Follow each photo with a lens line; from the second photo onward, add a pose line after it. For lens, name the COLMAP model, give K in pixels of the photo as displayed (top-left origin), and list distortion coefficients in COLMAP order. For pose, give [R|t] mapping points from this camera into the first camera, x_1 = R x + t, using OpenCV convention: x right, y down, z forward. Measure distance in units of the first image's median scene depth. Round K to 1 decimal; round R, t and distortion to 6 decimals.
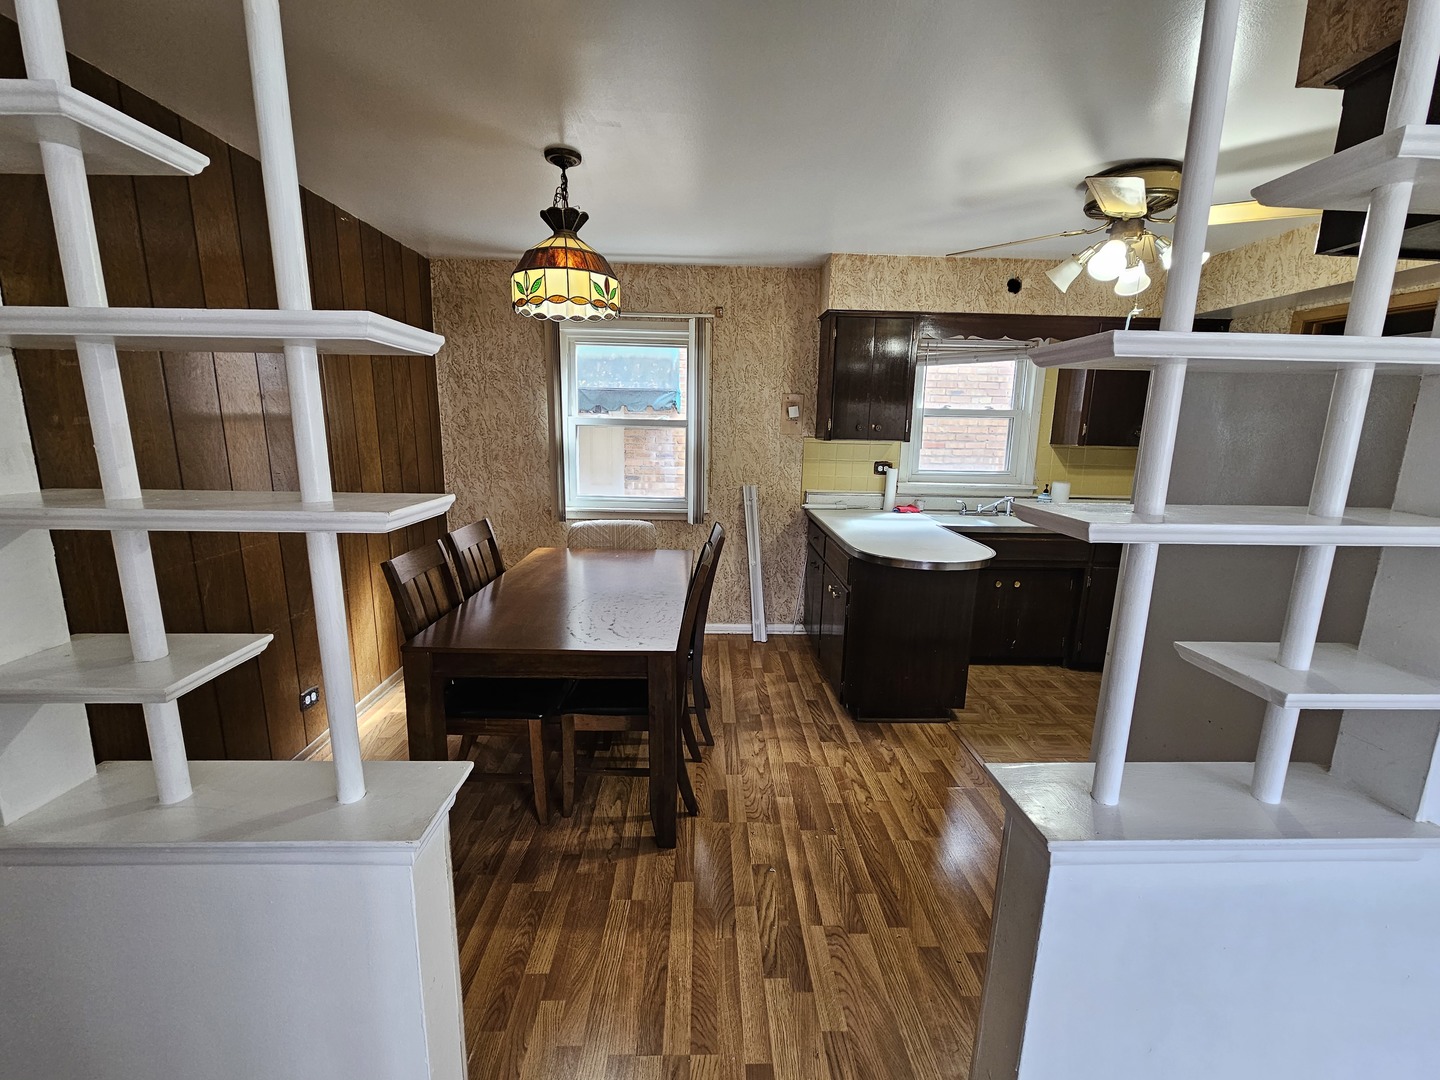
lens RADIAL K [[555.3, 0, 715.9], [0, 555.3, 510.9], [0, 0, 1]] dist [-0.002473, -0.000016]
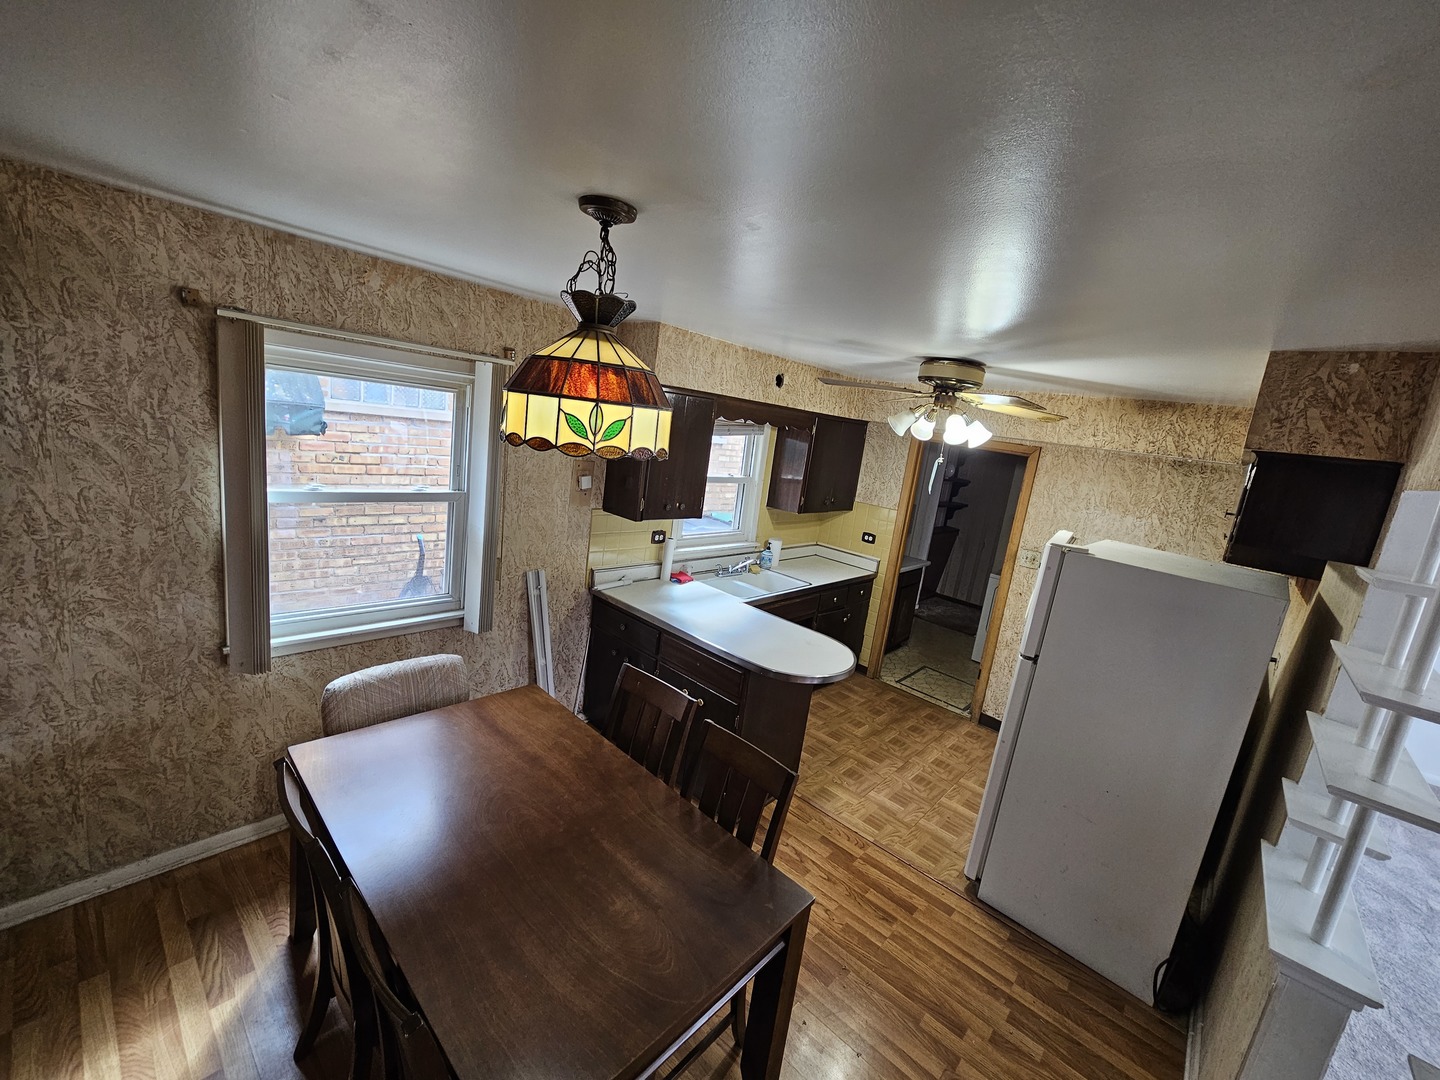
lens RADIAL K [[569.4, 0, 703.8], [0, 569.4, 524.4], [0, 0, 1]] dist [0.001163, 0.000077]
pose [[0.709038, -0.055282, 0.703000, -0.365623], [0.006848, 0.997415, 0.071527, -0.179760], [-0.705137, -0.045901, 0.707584, 0.248600]]
